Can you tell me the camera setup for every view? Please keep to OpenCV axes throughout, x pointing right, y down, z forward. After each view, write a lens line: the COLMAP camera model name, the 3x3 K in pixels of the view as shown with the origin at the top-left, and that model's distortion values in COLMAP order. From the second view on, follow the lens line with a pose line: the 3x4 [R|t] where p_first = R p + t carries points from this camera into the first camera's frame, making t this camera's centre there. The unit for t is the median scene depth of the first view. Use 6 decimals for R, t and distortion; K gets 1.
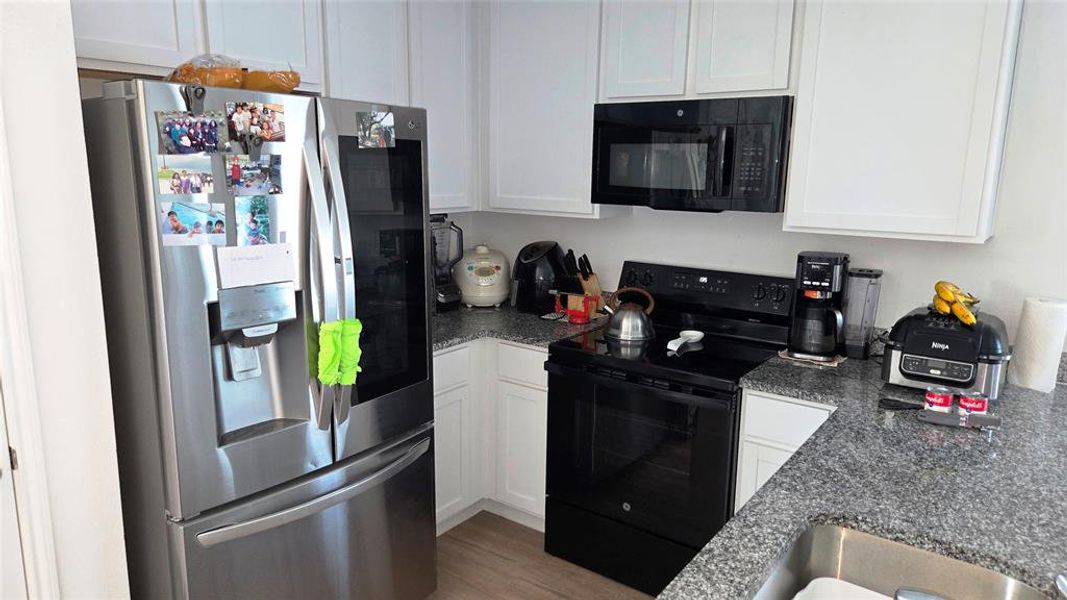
lens RADIAL K [[711.2, 0, 531.2], [0, 711.2, 300.1], [0, 0, 1]] dist [0.041153, -0.019958]
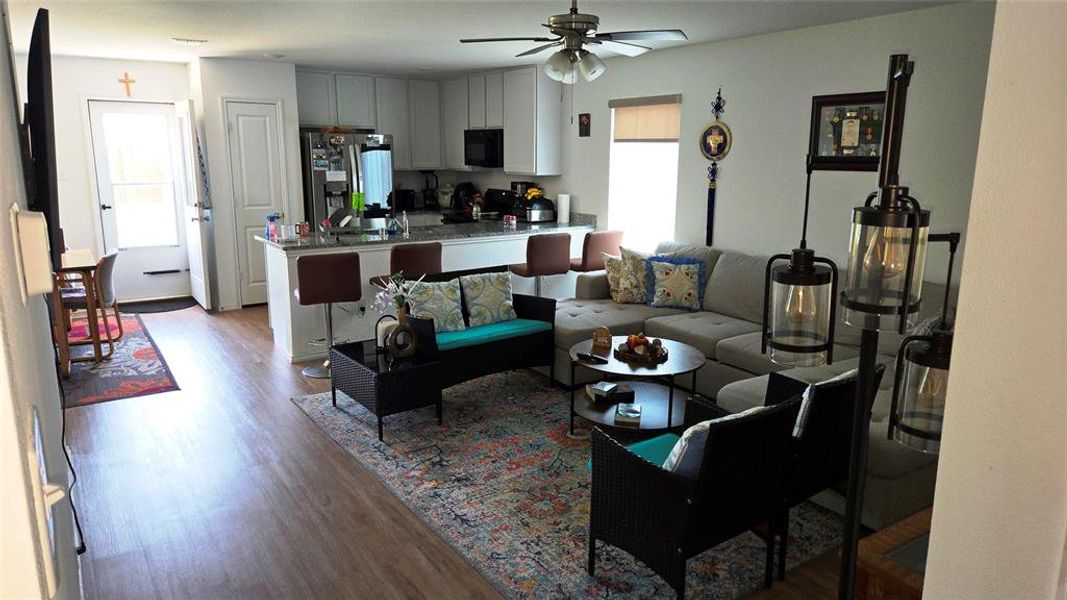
lens RADIAL K [[711.2, 0, 534.7], [0, 711.2, 298.6], [0, 0, 1]] dist [0.041153, -0.019958]
pose [[0.949373, 0.062908, -0.307788, 1.976585], [-0.056707, 0.997968, 0.029060, 0.461951], [0.308991, -0.010135, 0.951011, -2.508358]]
